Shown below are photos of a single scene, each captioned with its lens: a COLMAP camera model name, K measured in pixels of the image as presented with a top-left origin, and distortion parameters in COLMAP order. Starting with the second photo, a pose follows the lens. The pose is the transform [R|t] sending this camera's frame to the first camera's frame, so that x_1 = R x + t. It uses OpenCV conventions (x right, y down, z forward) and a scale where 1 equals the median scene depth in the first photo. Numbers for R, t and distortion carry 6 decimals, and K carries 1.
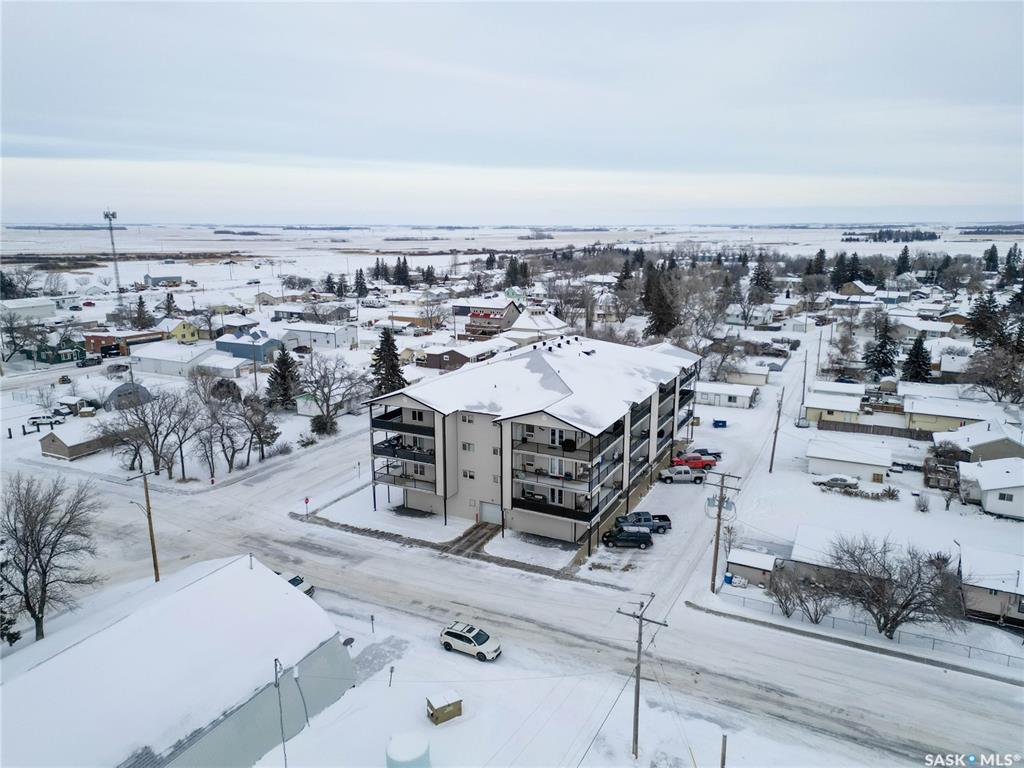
lens RADIAL K [[698.7, 0, 512.0], [0, 698.7, 384.0], [0, 0, 1]] dist [0.089601, -0.074971]
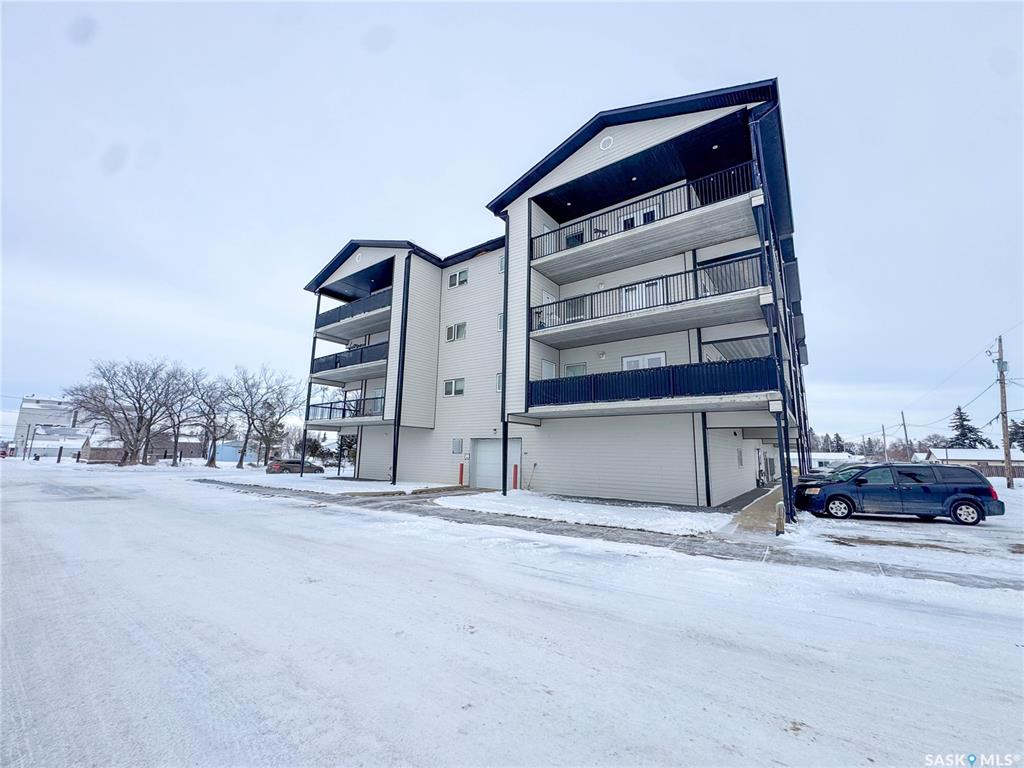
lens RADIAL K [[408.1, 0, 512.0], [0, 408.1, 384.0], [0, 0, 1]] dist [0.000336, 0.000795]
pose [[0.986622, -0.011868, -0.162592, 0.026631], [-0.051339, 0.923982, -0.378975, 0.236667], [0.154730, 0.382252, 0.911012, 0.741833]]
